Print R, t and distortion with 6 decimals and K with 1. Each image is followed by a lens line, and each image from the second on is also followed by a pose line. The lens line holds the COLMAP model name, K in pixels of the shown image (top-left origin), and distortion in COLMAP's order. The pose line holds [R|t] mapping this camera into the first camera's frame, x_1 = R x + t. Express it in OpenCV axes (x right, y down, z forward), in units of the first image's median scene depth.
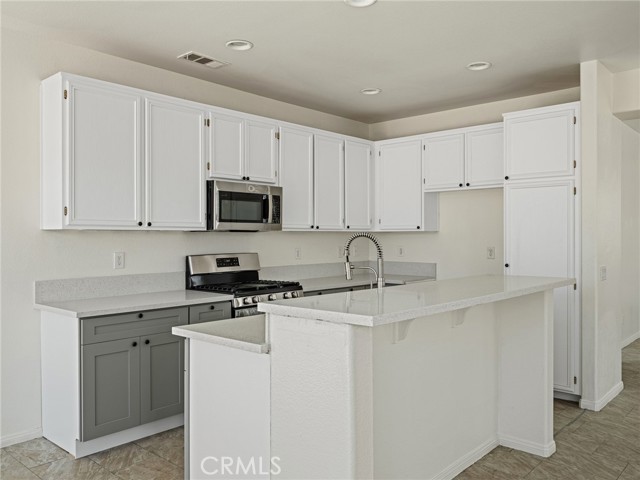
lens RADIAL K [[520.4, 0, 320.0], [0, 520.4, 240.0], [0, 0, 1]] dist [-0.002537, -0.000297]
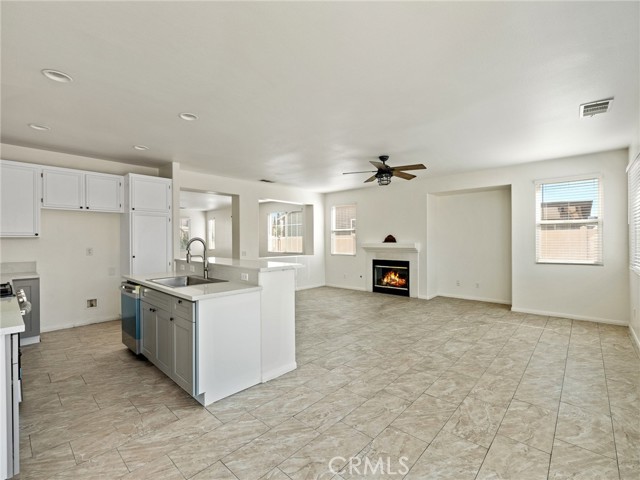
lens RADIAL K [[290.7, 0, 320.0], [0, 290.7, 240.0], [0, 0, 1]] dist [0.000622, 0.000006]
pose [[0.019282, 0.005506, 0.999799, -0.706490], [0.011162, 0.999921, -0.005722, 0.002400], [-0.999752, 0.011270, 0.019219, 0.357934]]
